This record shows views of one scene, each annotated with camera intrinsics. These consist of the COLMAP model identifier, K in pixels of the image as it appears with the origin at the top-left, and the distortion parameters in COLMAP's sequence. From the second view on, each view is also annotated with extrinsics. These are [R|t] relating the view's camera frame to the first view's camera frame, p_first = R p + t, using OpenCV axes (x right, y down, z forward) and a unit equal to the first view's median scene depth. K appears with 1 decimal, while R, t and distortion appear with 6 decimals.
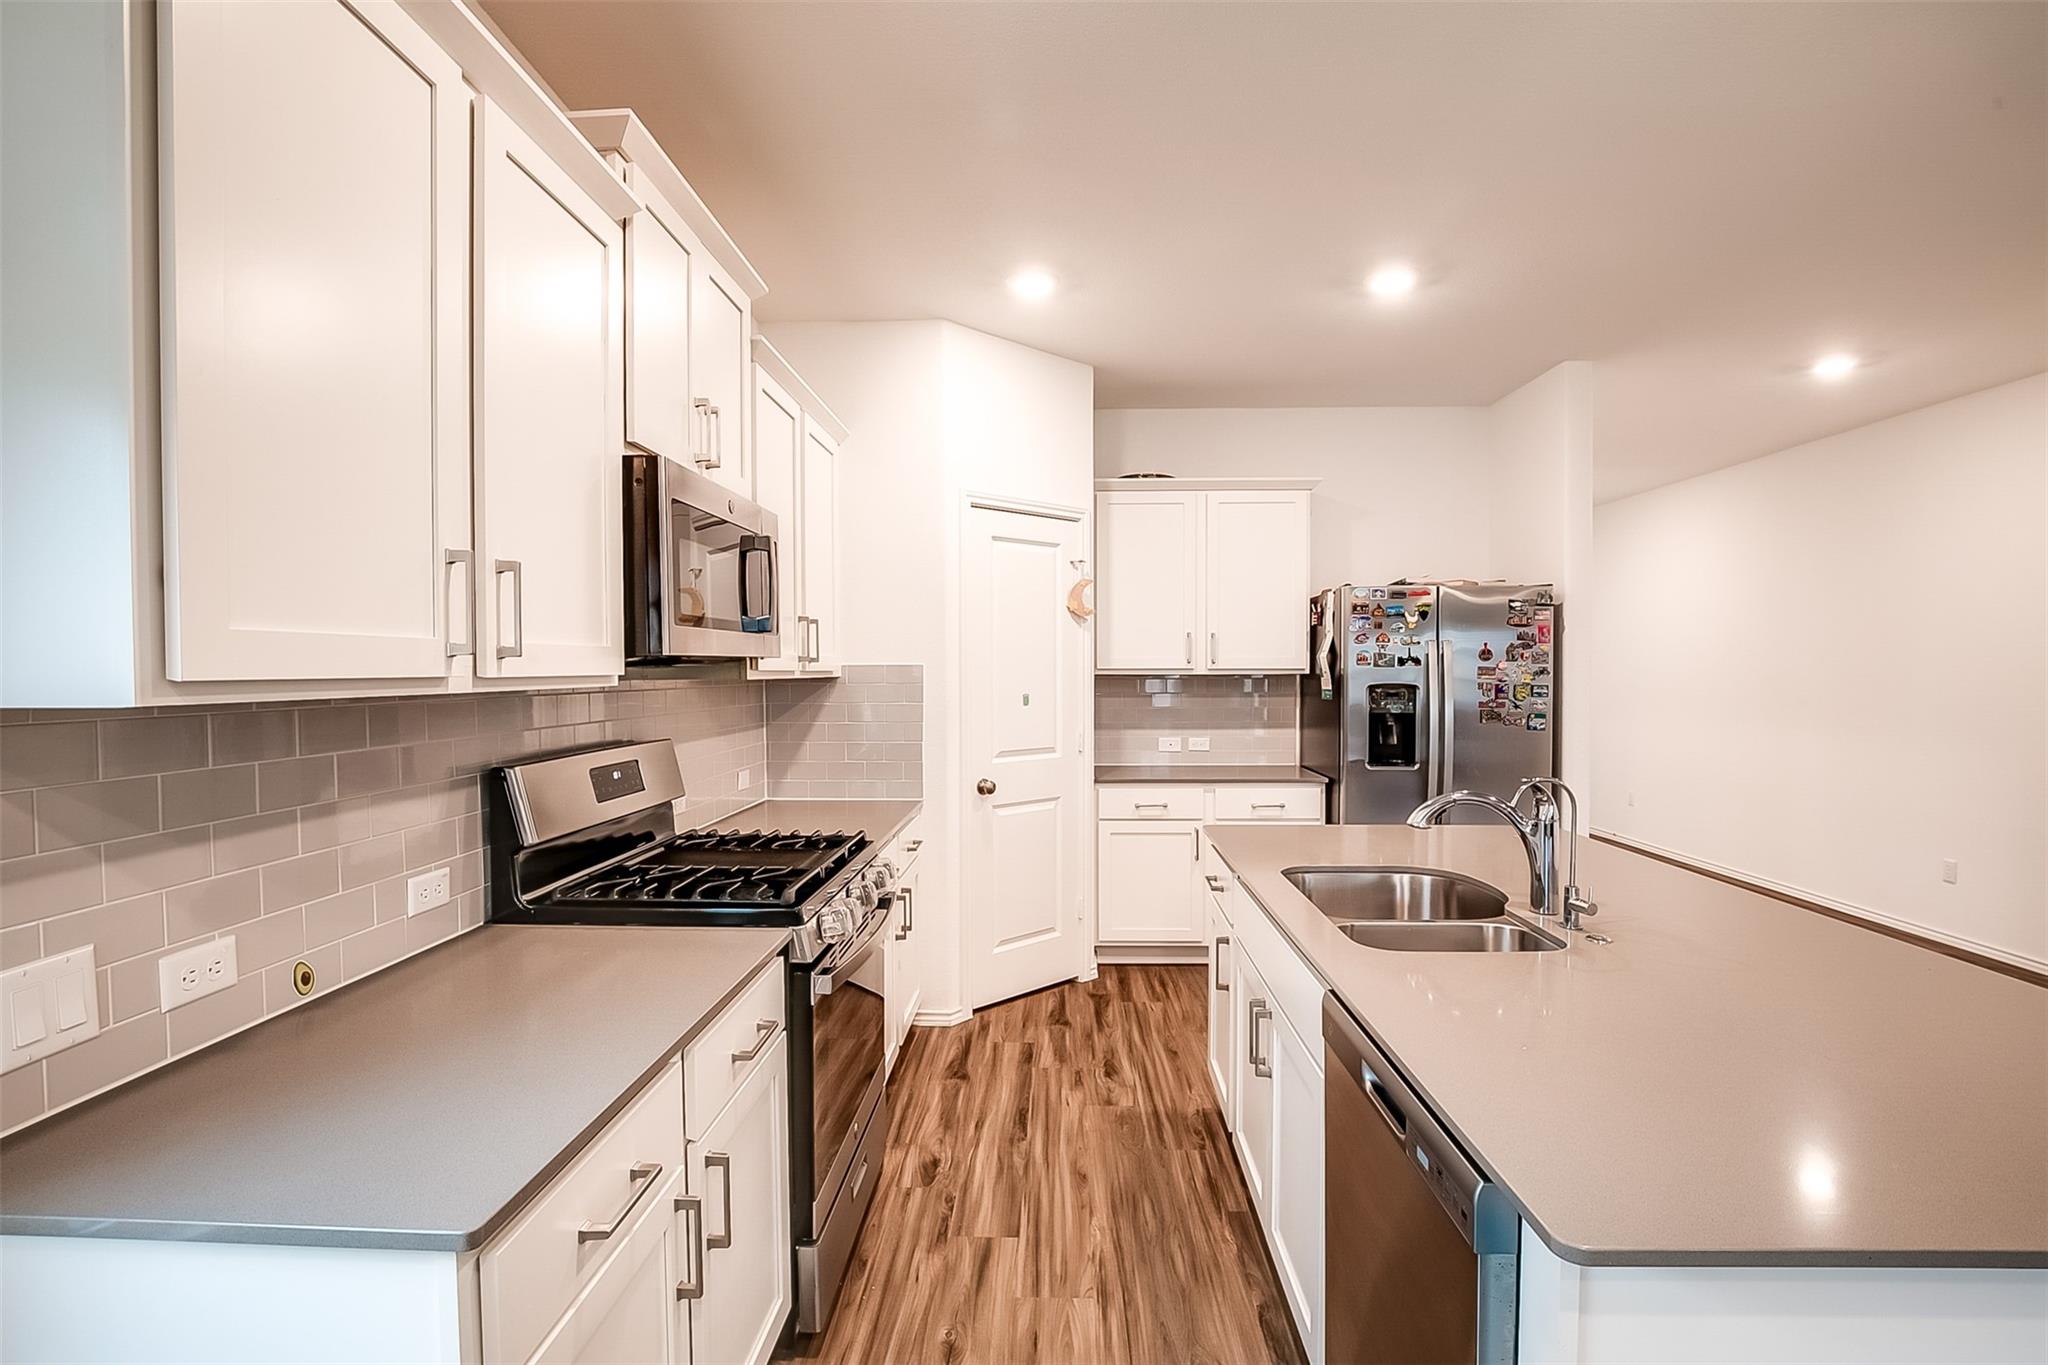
lens RADIAL K [[943.5, 0, 1031.1], [0, 943.5, 688.0], [0, 0, 1]] dist [-0.031519, 0.004461]
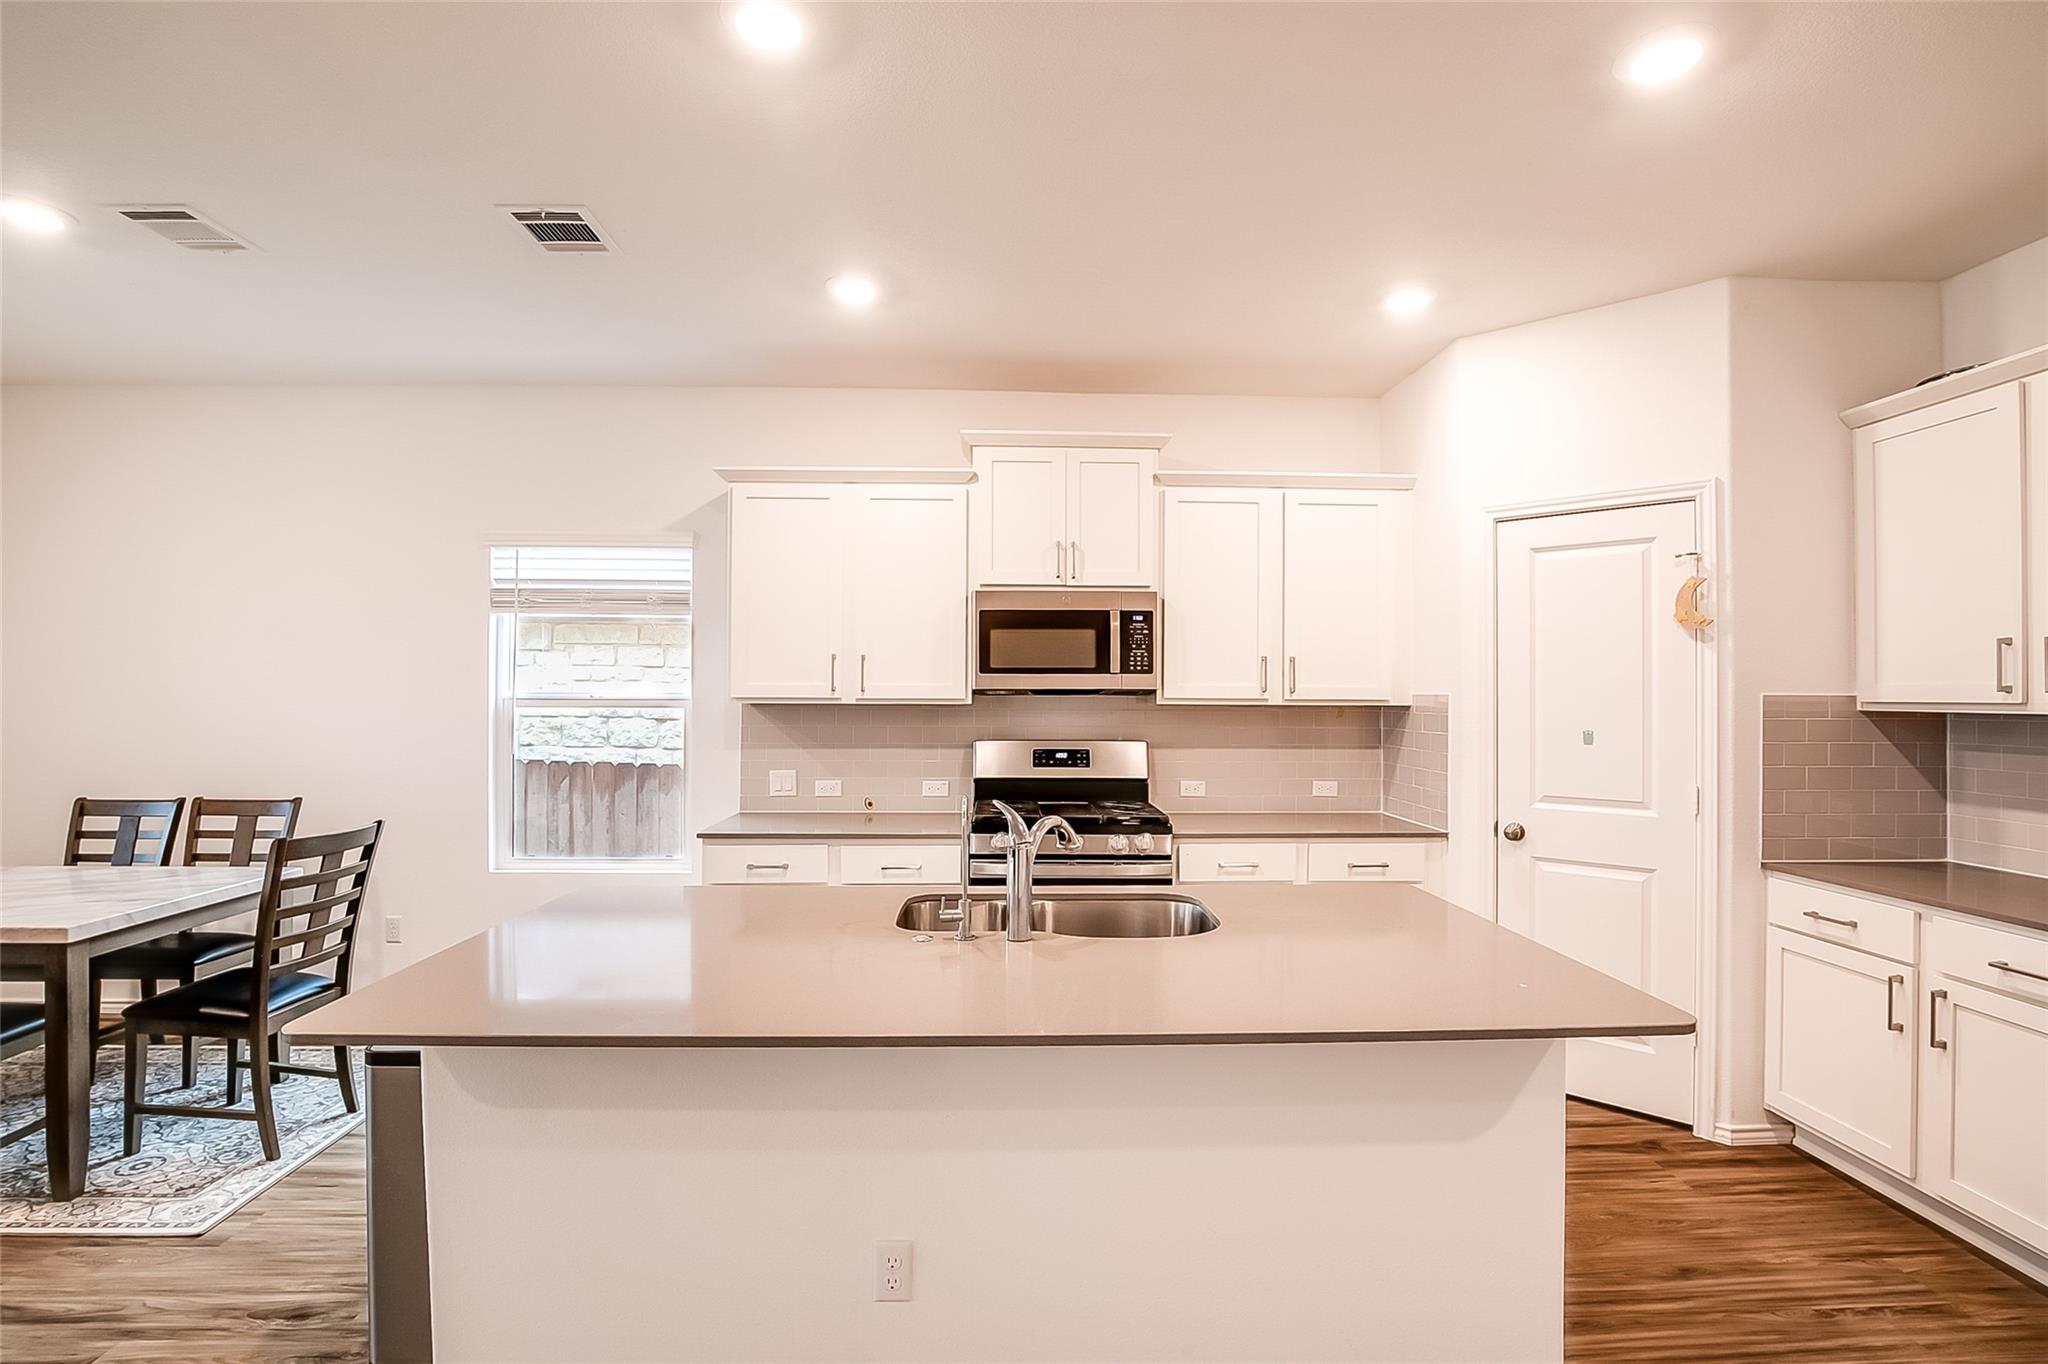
lens RADIAL K [[943.5, 0, 1038.3], [0, 943.5, 693.5], [0, 0, 1]] dist [-0.031519, 0.004461]
pose [[0.073241, 0.002433, -0.997311, 0.755636], [-0.025354, 0.999678, 0.000577, -0.014032], [0.996992, 0.025243, 0.073279, 0.457389]]
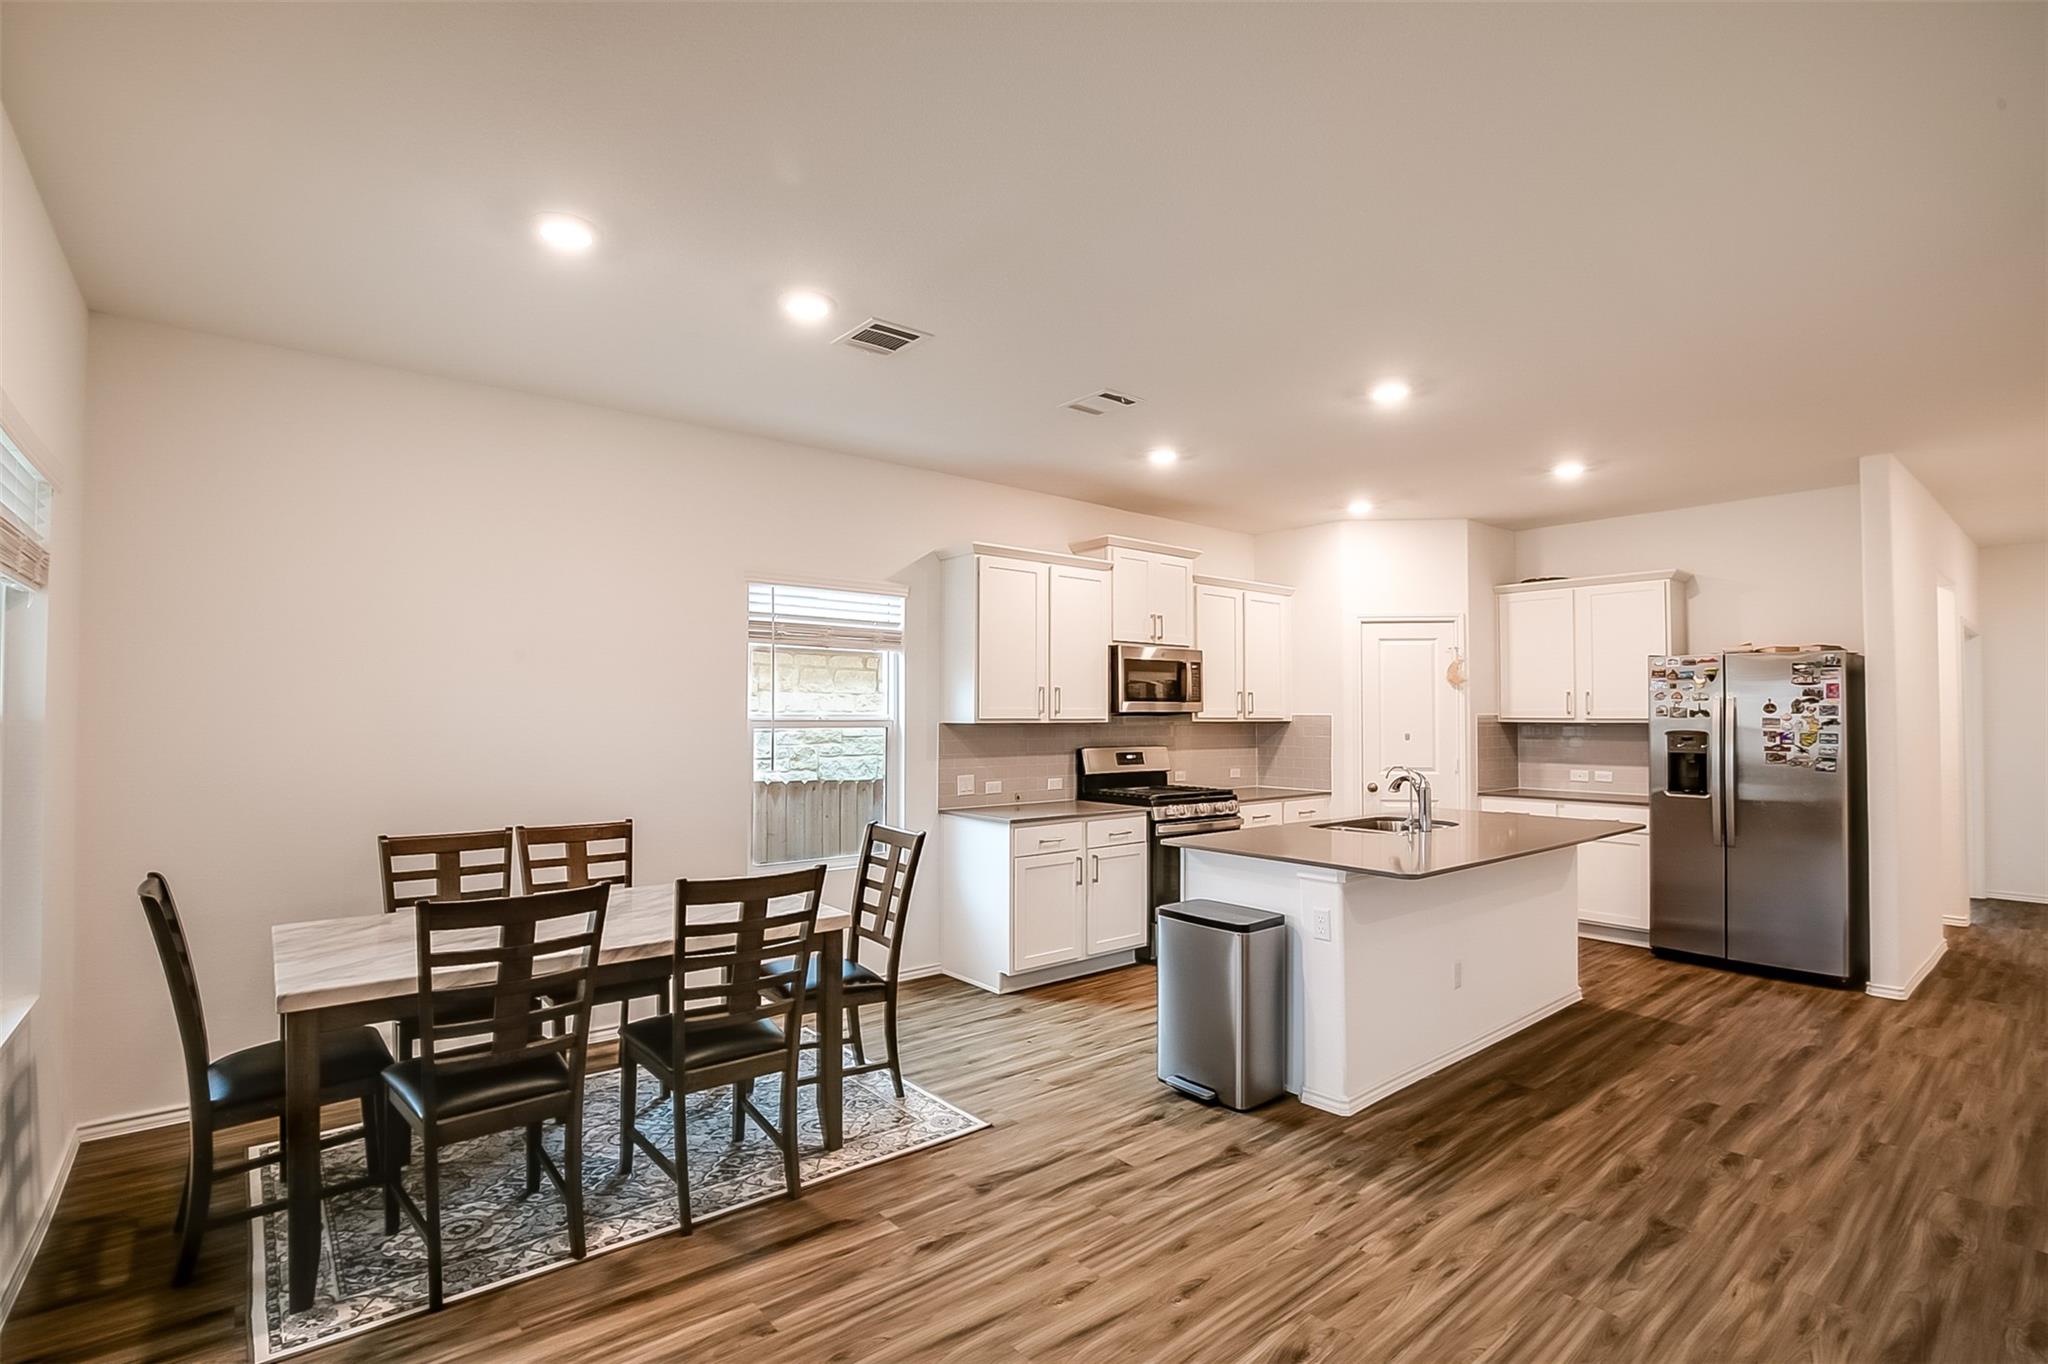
lens RADIAL K [[943.5, 0, 1009.3], [0, 943.5, 695.4], [0, 0, 1]] dist [-0.031519, 0.004461]
pose [[0.654573, -0.011765, -0.755907, 0.751054], [-0.019692, 0.999274, -0.032605, 0.007306], [0.755742, 0.036228, 0.653866, -0.557506]]
